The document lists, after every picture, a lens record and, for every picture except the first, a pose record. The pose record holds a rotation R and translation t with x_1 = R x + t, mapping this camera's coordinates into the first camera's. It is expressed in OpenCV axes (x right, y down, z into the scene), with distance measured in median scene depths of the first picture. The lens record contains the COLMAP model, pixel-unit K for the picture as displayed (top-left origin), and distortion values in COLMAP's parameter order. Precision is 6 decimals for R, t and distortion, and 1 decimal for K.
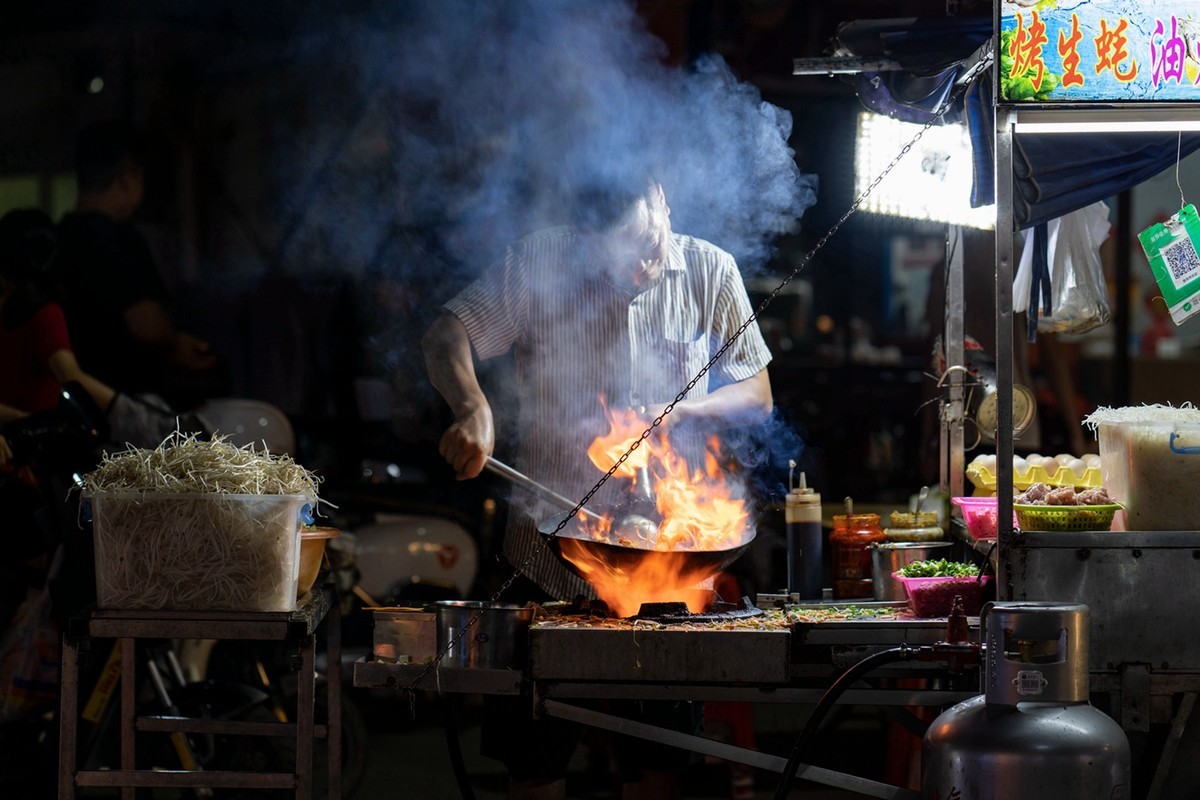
lens RADIAL K [[3370.6, 0, 600.0], [0, 3370.6, 400.0], [0, 0, 1]] dist [-0.000900, 0.817831]
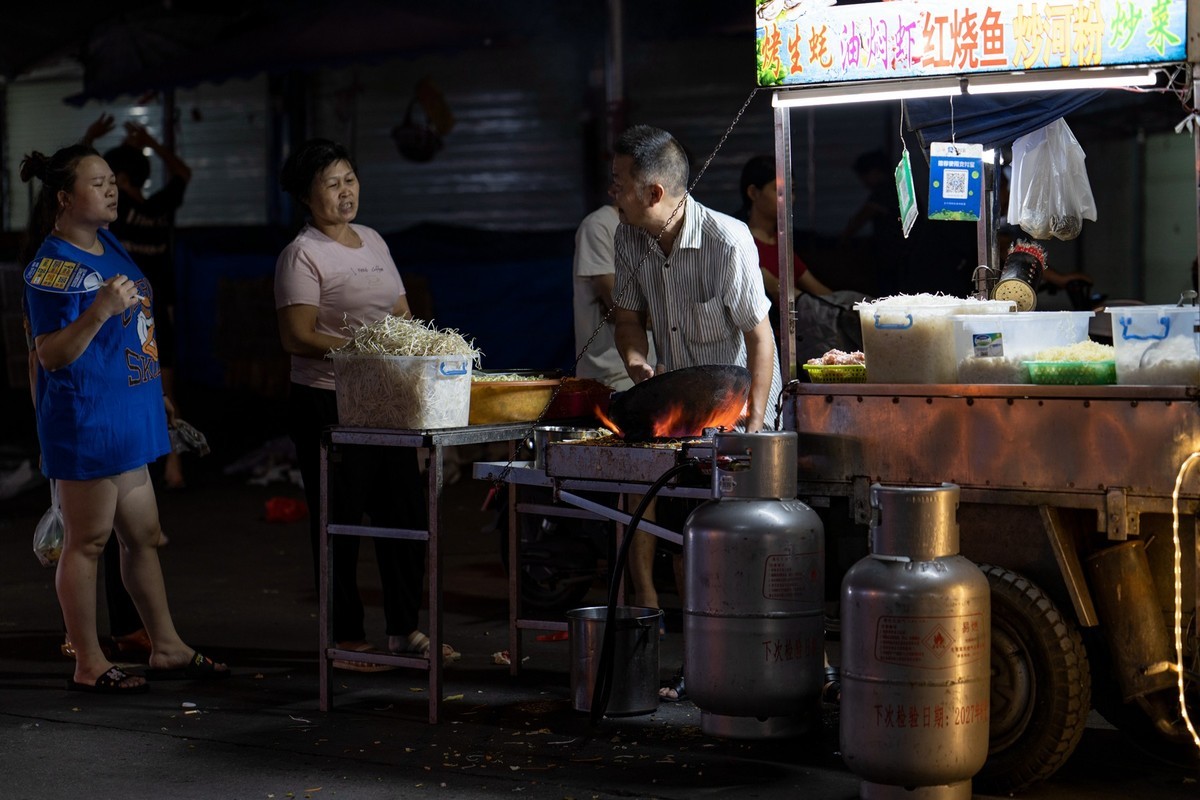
lens RADIAL K [[3370.6, 0, 600.0], [0, 3370.6, 400.0], [0, 0, 1]] dist [-0.000900, 0.817831]
pose [[0.745273, 0.011121, -0.666667, 1.038140], [0.009916, 0.999565, 0.027759, 0.005469], [0.666686, -0.027299, 0.744838, -0.132183]]
